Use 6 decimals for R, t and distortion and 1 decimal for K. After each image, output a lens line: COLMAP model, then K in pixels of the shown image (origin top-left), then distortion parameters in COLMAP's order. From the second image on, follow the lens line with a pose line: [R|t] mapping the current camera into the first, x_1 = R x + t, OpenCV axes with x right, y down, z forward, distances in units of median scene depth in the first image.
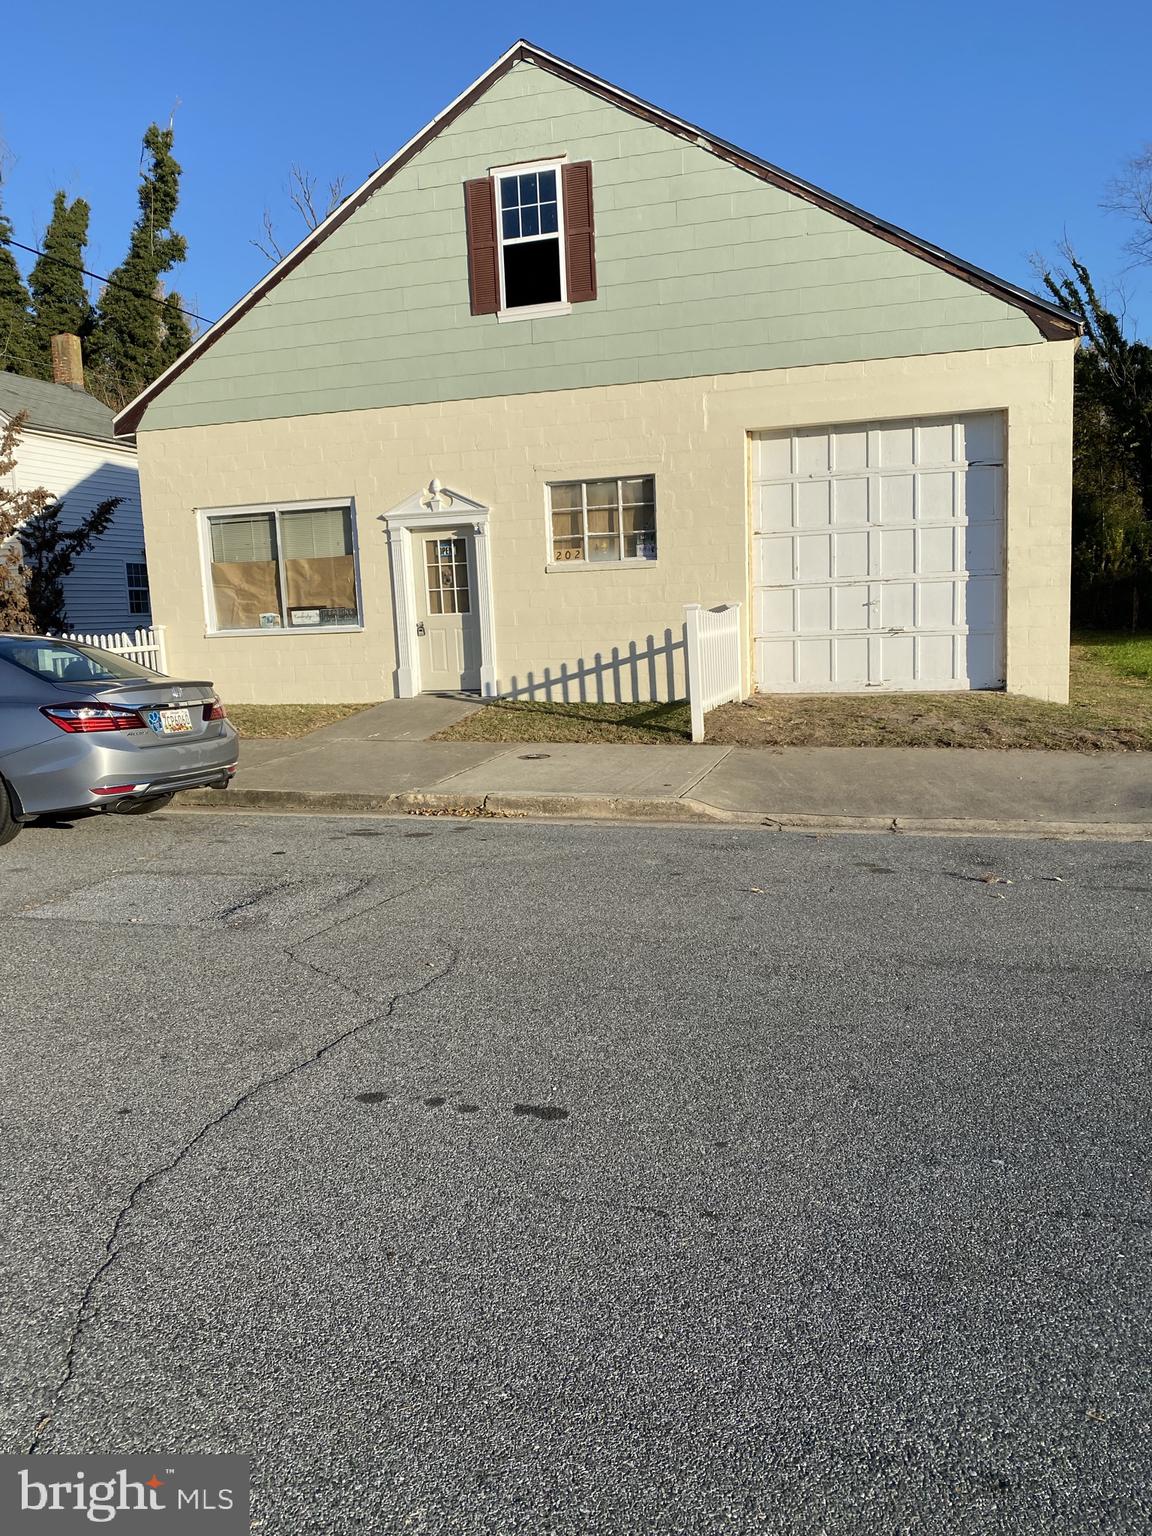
lens RADIAL K [[1191.4, 0, 576.0], [0, 1191.4, 768.0], [0, 0, 1]] dist [0.072393, -0.126821]
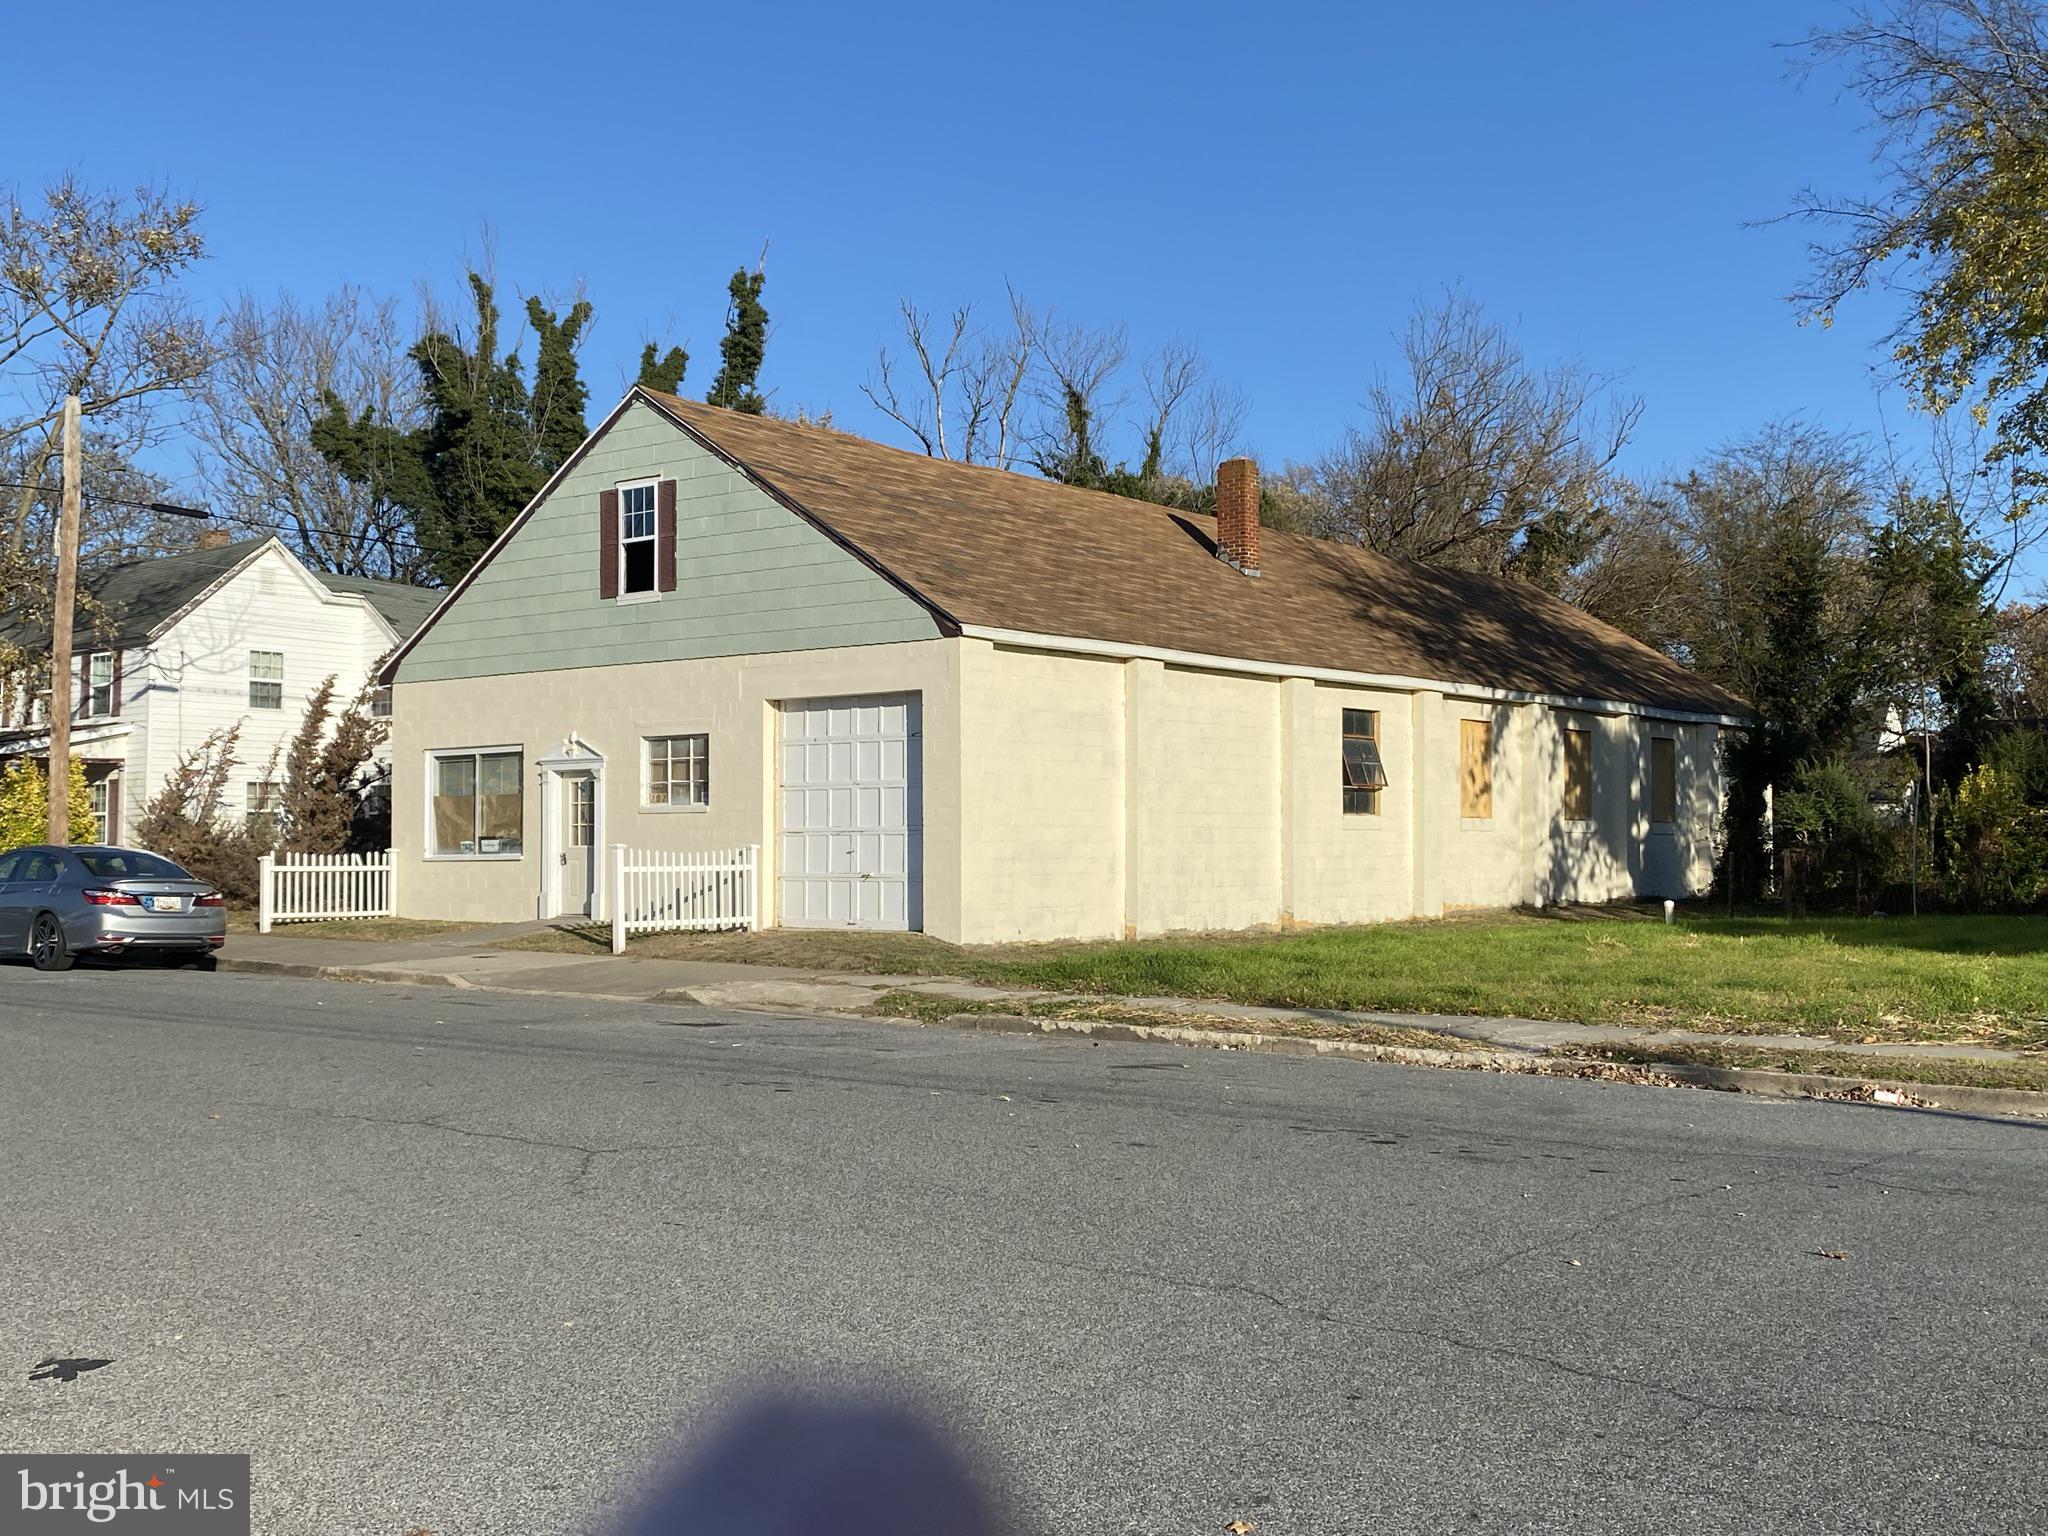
lens RADIAL K [[2257.7, 0, 1020.0], [0, 2257.7, 777.6], [0, 0, 1]] dist [0.226291, -0.793378]
pose [[0.923733, 0.025308, -0.382200, 1.157520], [-0.085876, 0.986097, -0.142257, 0.081354], [0.373286, 0.164229, 0.913064, -0.865907]]
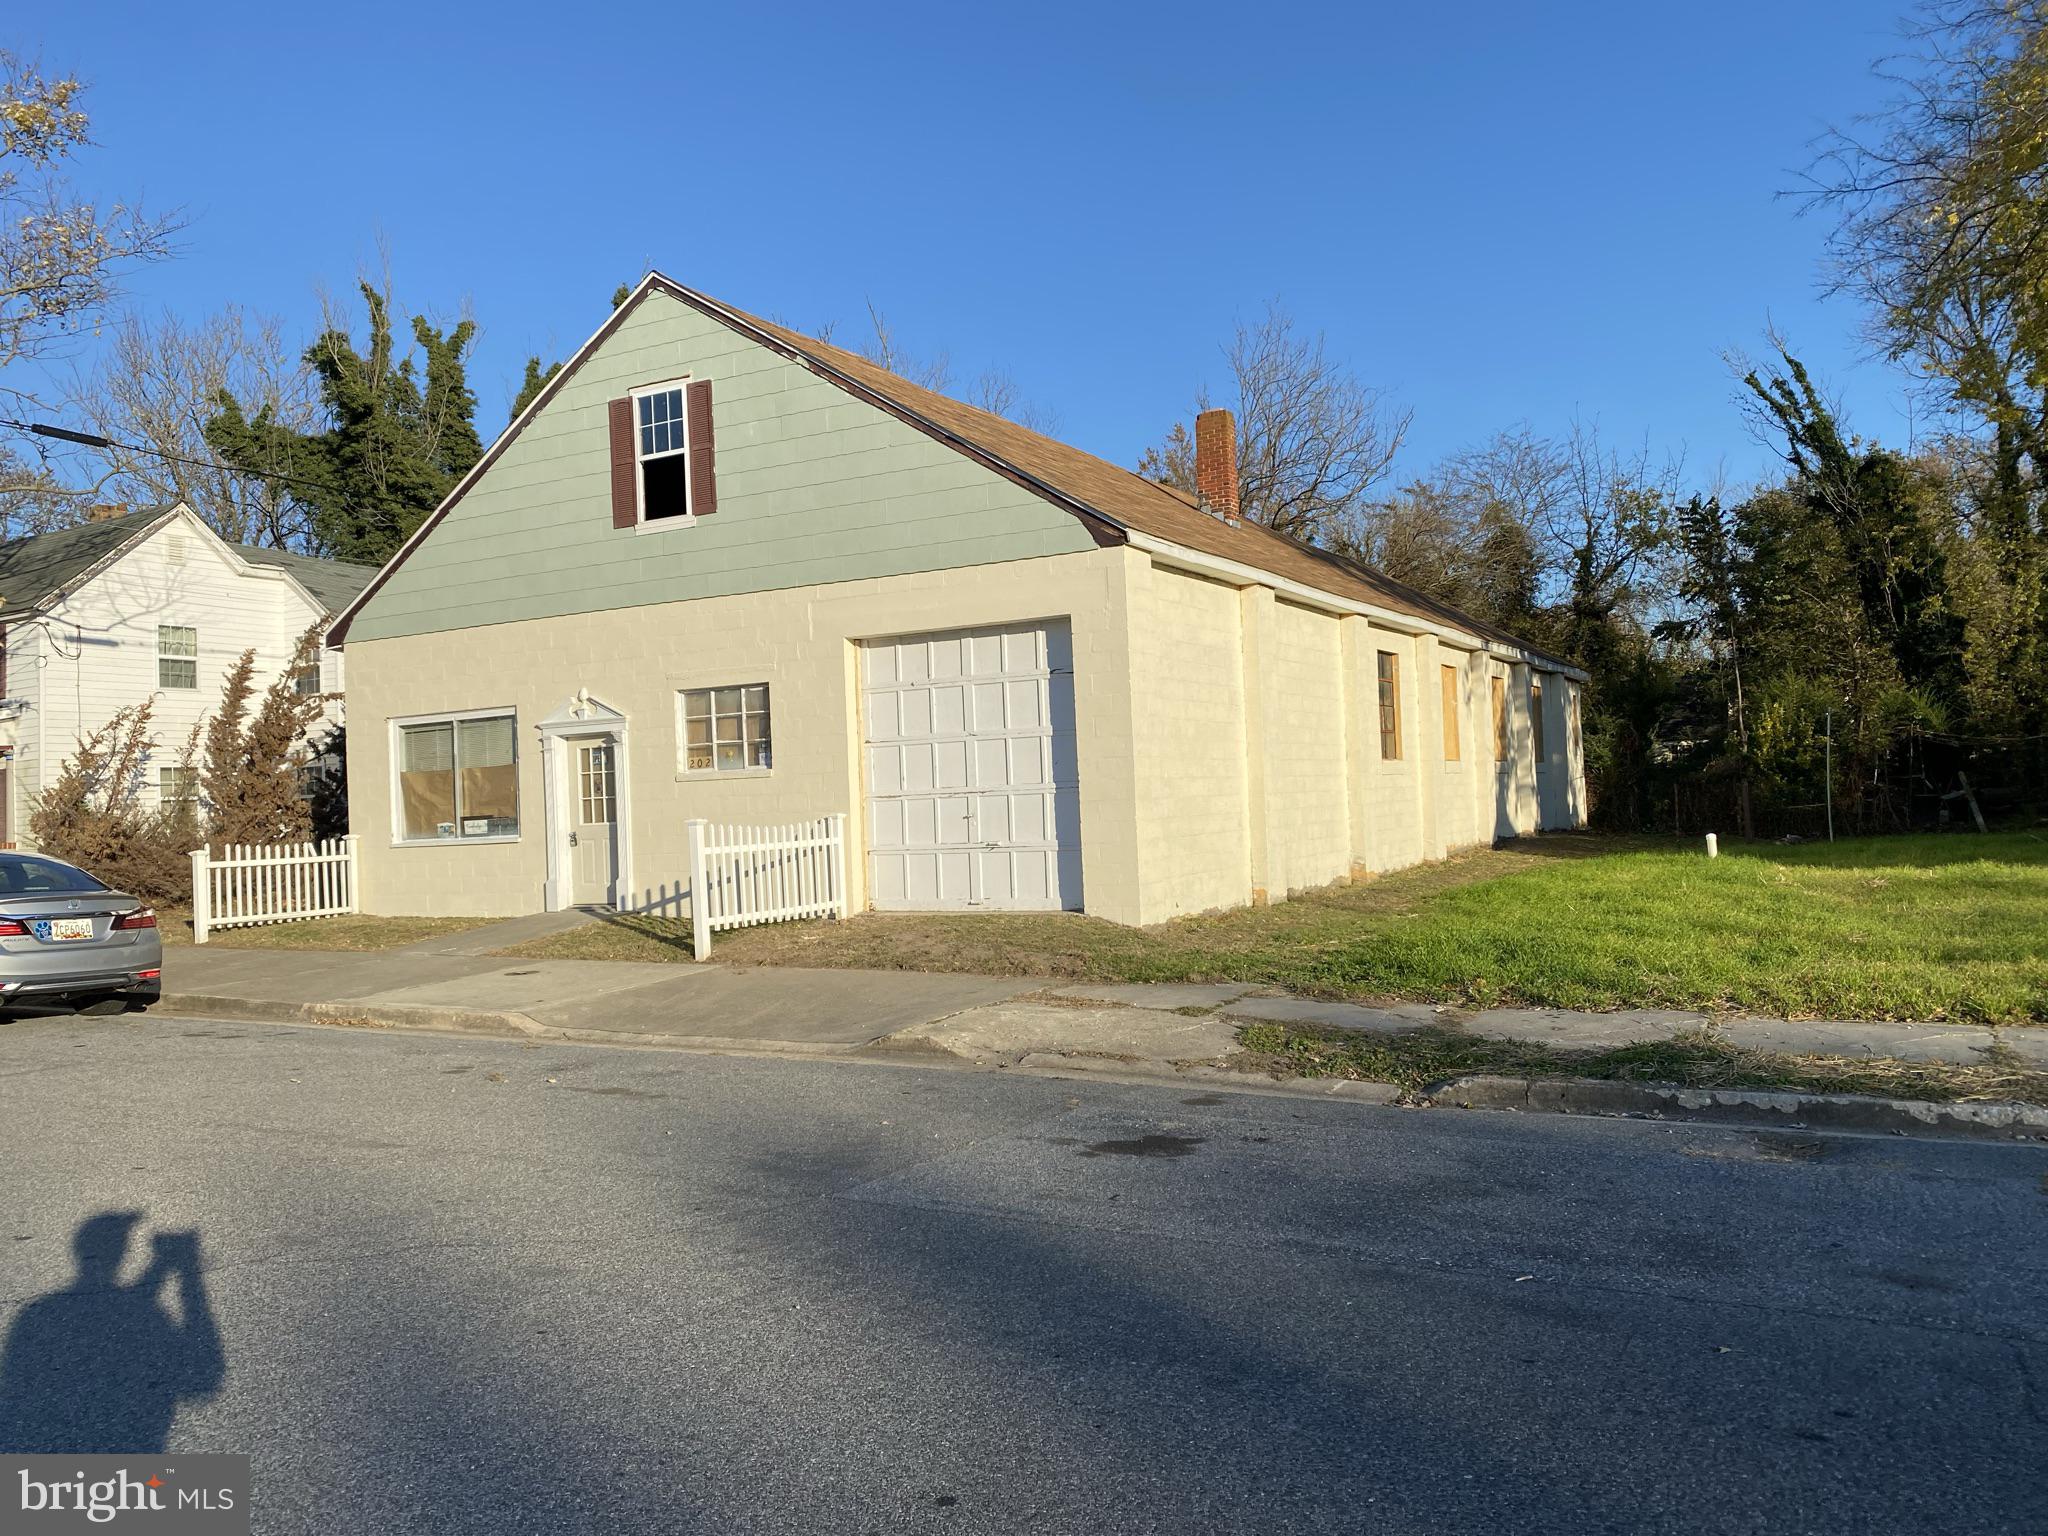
lens RADIAL K [[1588.6, 0, 1024.0], [0, 1588.6, 768.0], [0, 0, 1]] dist [0.072393, -0.126821]
pose [[0.977809, -0.004547, -0.209451, 0.522999], [-0.026439, 0.989093, -0.144902, 0.003275], [0.207825, 0.147224, 0.967023, -0.182539]]
